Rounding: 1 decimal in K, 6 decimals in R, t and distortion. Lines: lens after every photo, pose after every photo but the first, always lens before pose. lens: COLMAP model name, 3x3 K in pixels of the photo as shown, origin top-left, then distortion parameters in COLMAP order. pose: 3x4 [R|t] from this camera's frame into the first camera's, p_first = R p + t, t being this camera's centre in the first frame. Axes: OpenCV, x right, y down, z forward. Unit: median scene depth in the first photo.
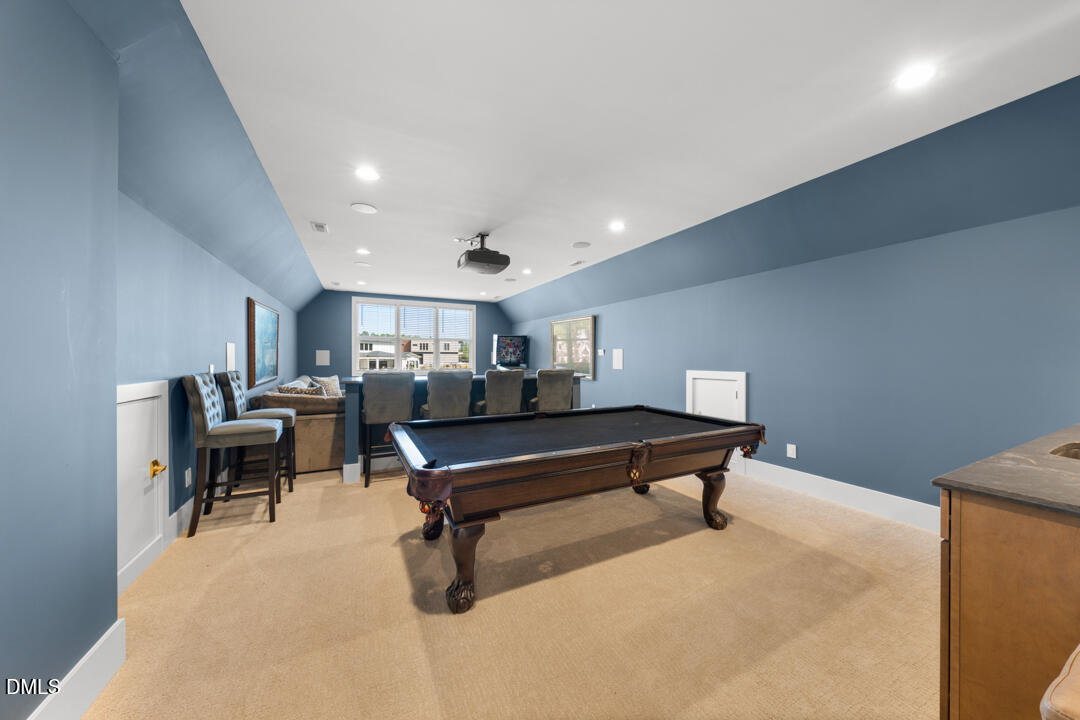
lens RADIAL K [[370.5, 0, 535.7], [0, 370.5, 357.2], [0, 0, 1]] dist [-0.006766, 0.000001]
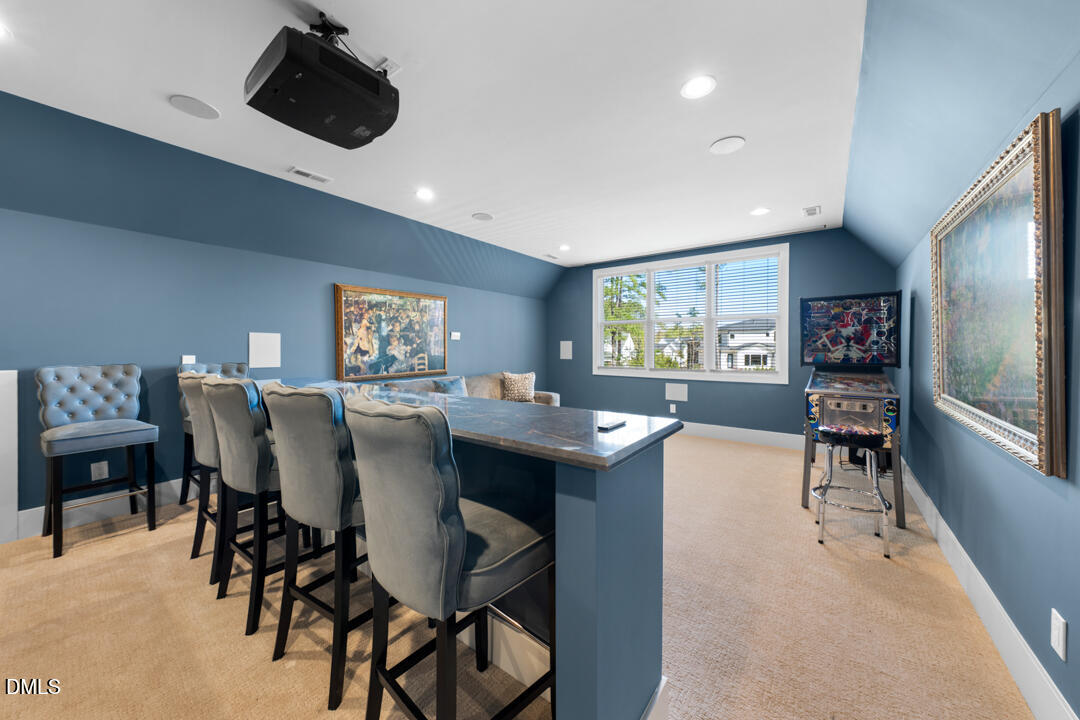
lens RADIAL K [[370.5, 0, 542.4], [0, 370.5, 349.9], [0, 0, 1]] dist [-0.006766, 0.000001]
pose [[0.435031, 0.003497, -0.900409, 0.154438], [-0.003674, 0.999991, 0.002109, 0.000429], [0.900408, 0.002391, 0.435040, 0.572398]]
